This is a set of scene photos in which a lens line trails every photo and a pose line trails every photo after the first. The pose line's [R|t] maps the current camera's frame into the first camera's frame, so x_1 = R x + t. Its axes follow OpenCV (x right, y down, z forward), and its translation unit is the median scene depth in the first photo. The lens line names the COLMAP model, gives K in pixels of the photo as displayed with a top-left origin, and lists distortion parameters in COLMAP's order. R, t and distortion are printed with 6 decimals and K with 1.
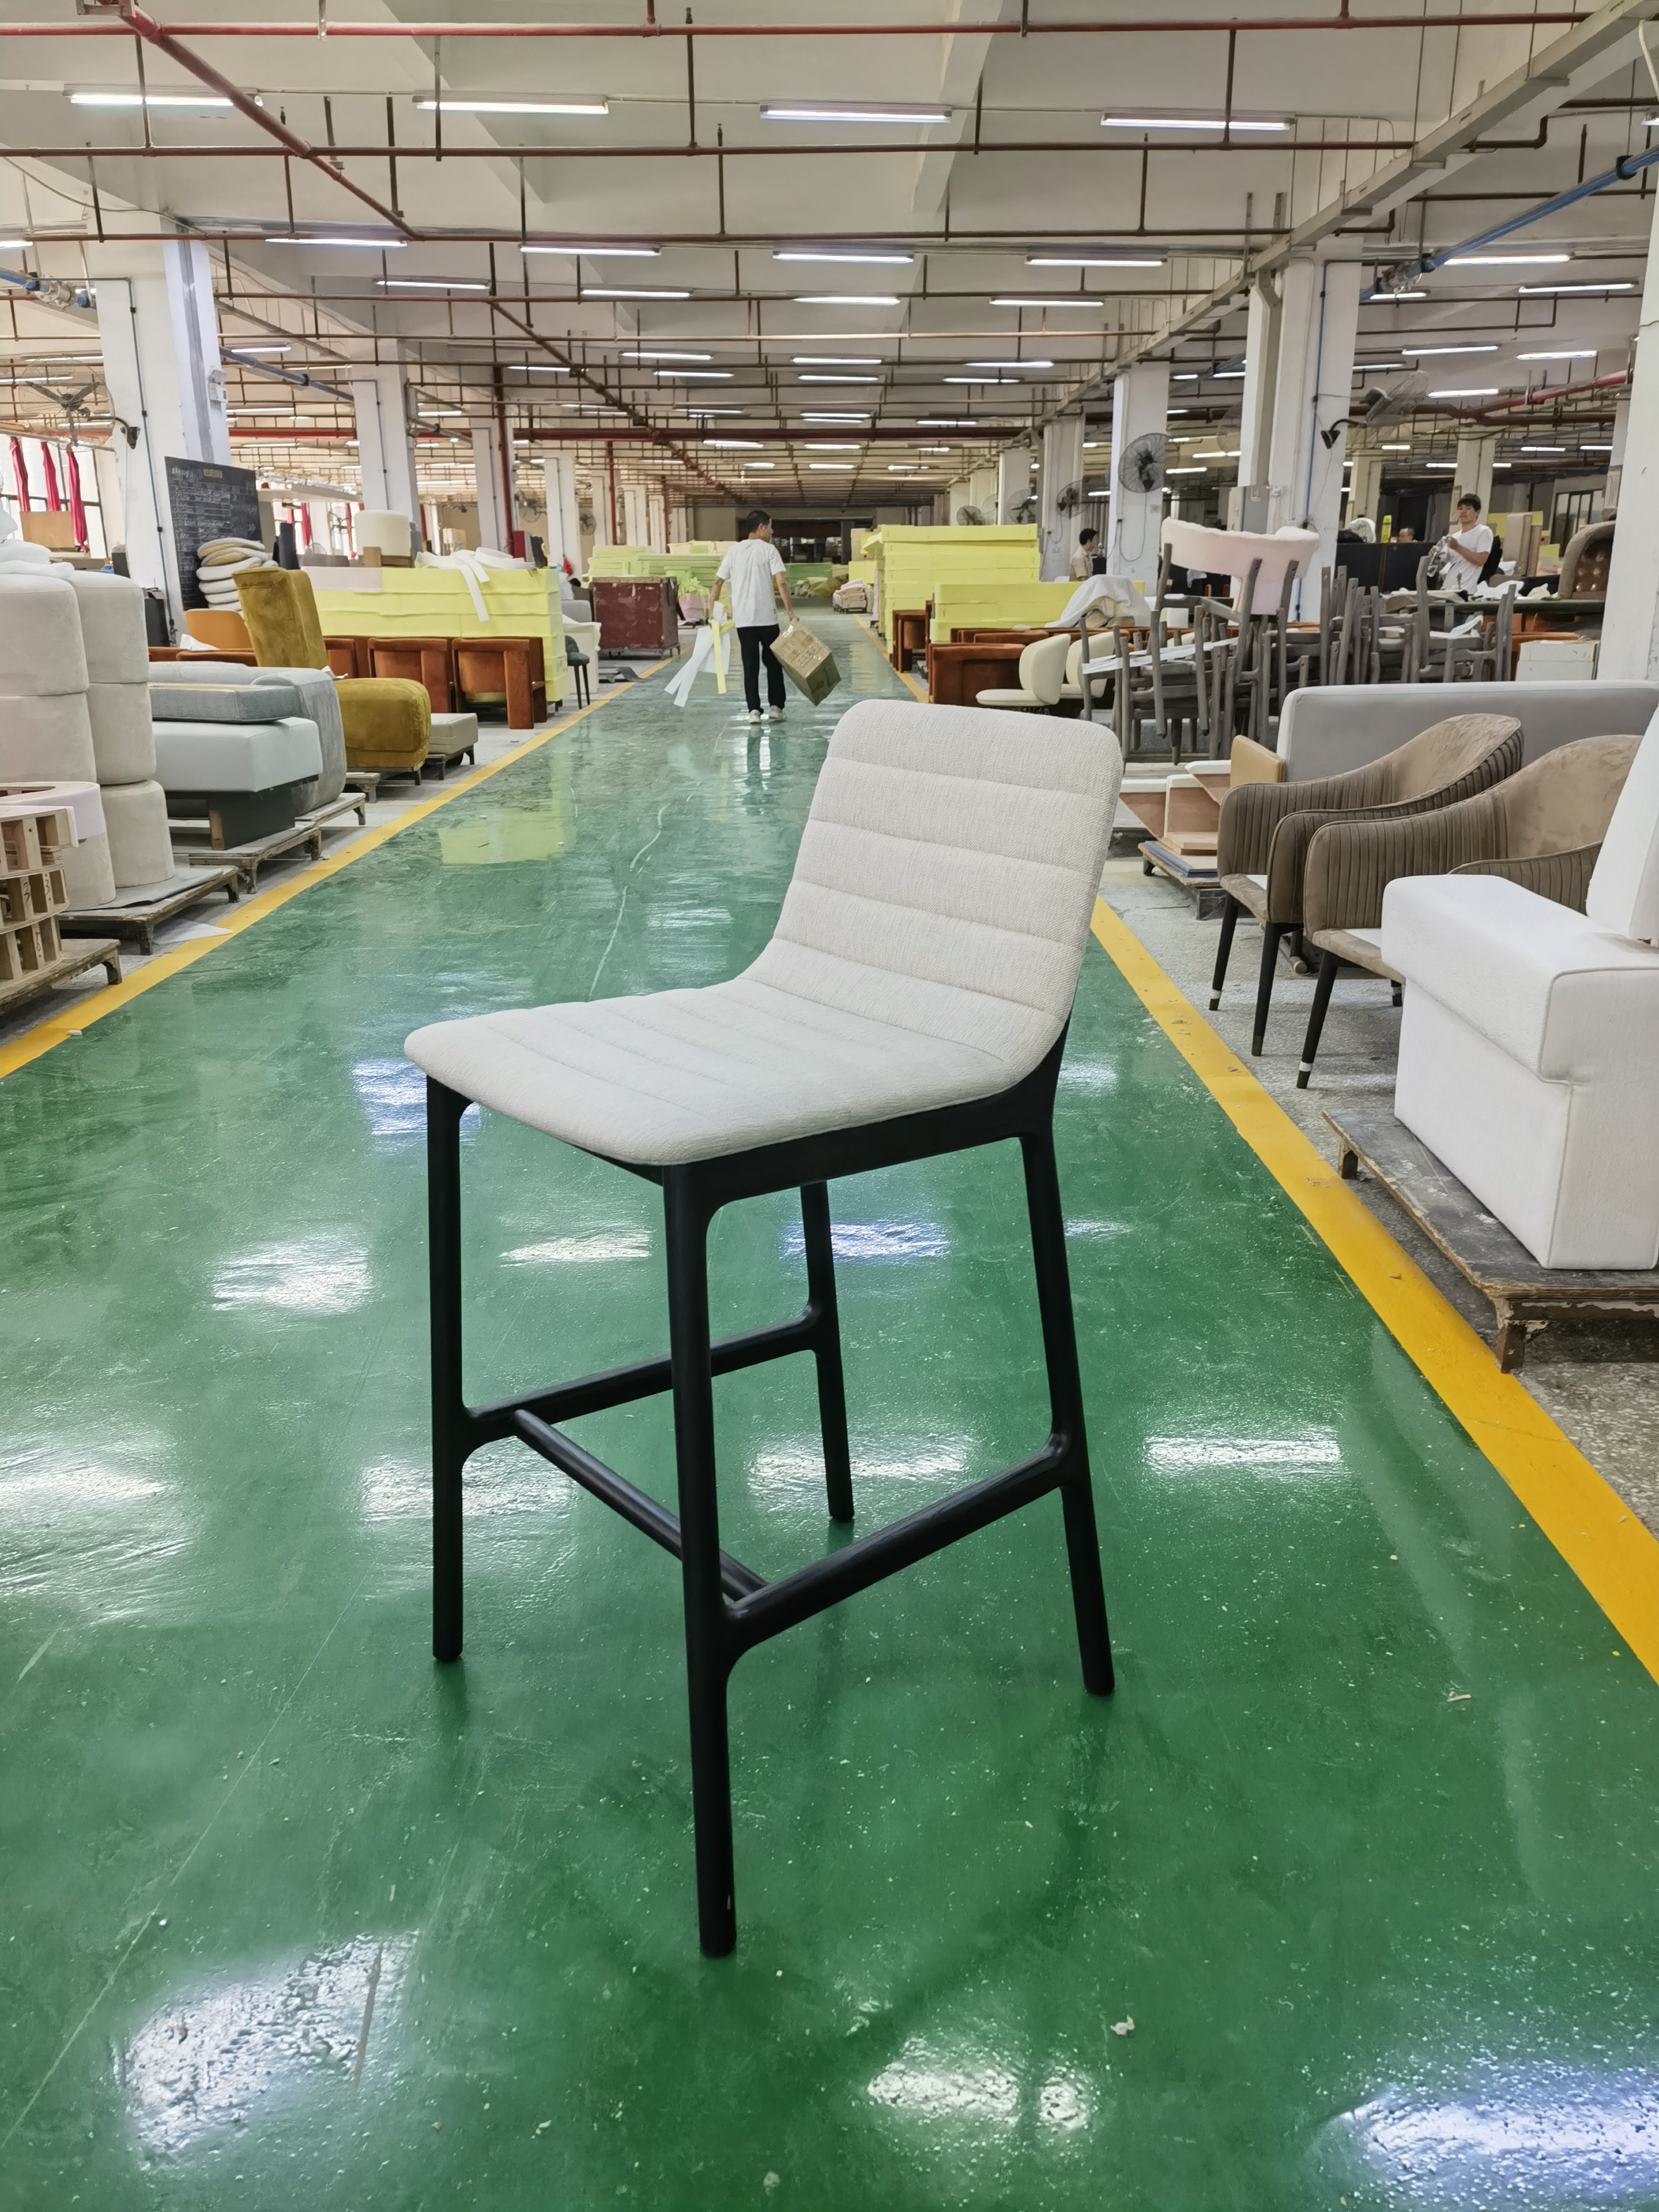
lens RADIAL K [[1782.9, 0, 838.6], [0, 1782.9, 1120.3], [0, 0, 1]] dist [0.014952, -0.010101]
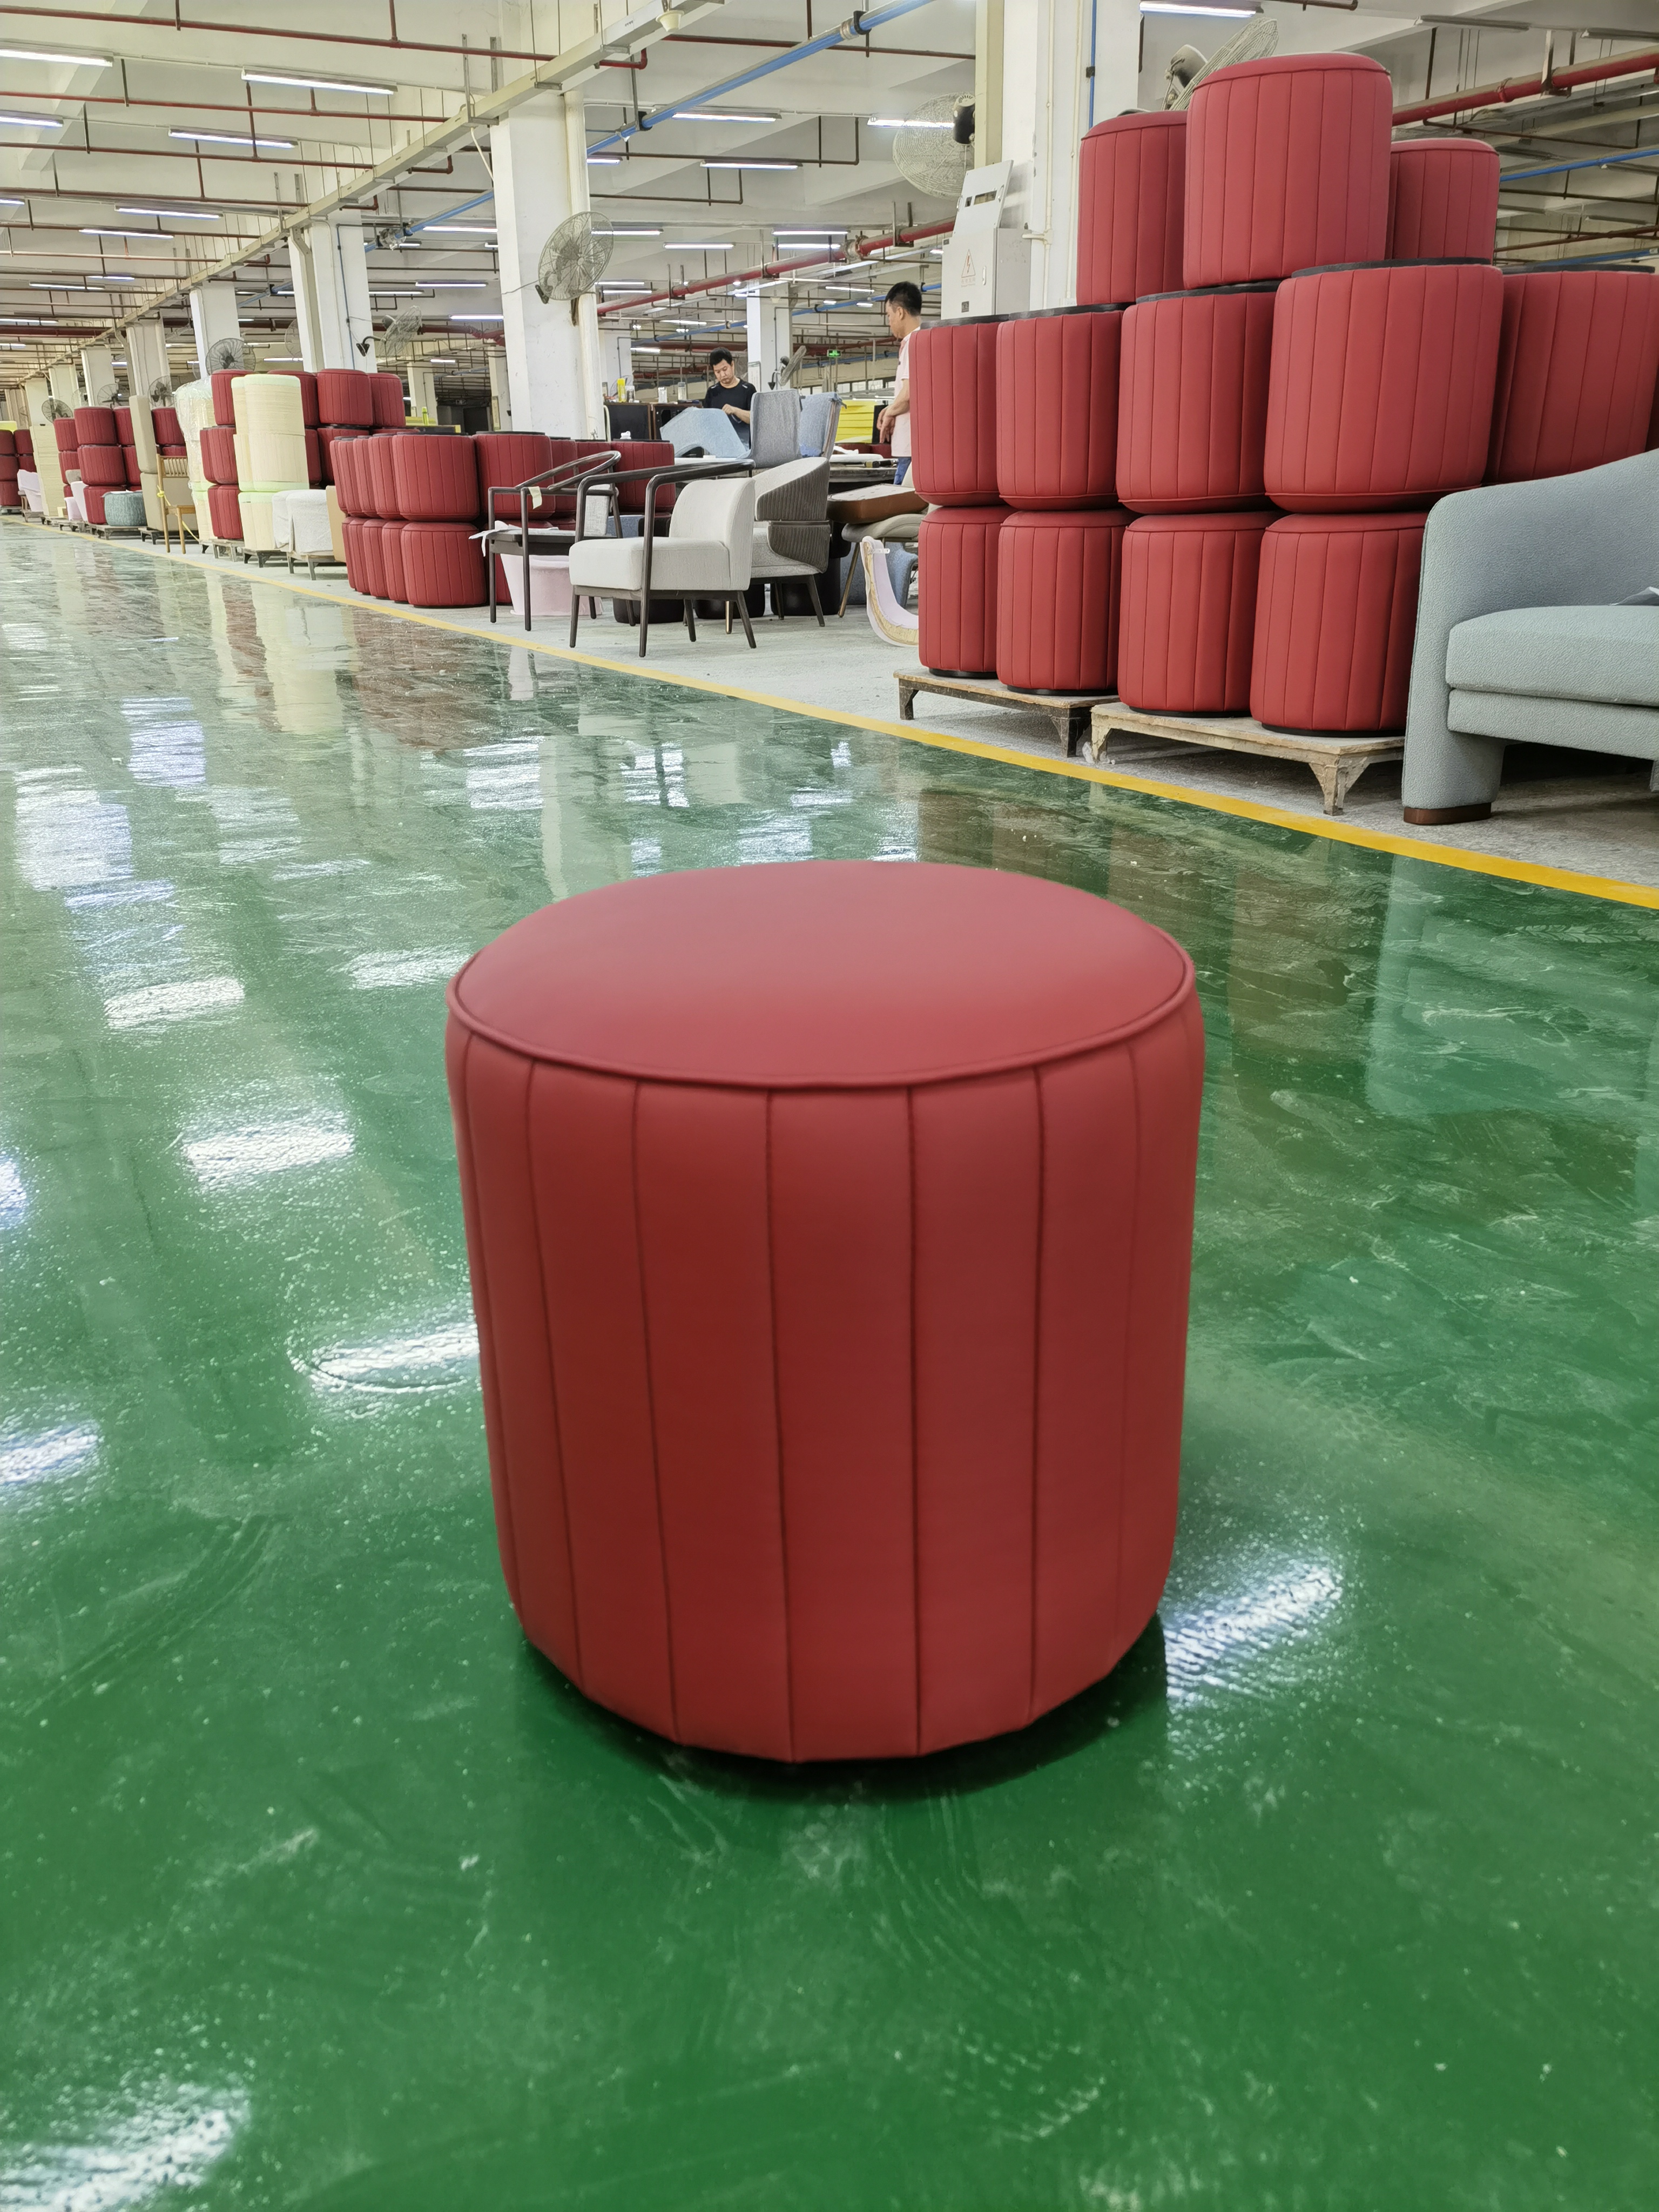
lens RADIAL K [[1782.9, 0, 839.3], [0, 1782.9, 1097.2], [0, 0, 1]] dist [0.014952, -0.010101]
pose [[0.889908, -0.160233, 0.427071, -0.069315], [0.144164, 0.987079, 0.069941, 0.123112], [-0.432760, -0.000673, 0.901509, -0.340686]]
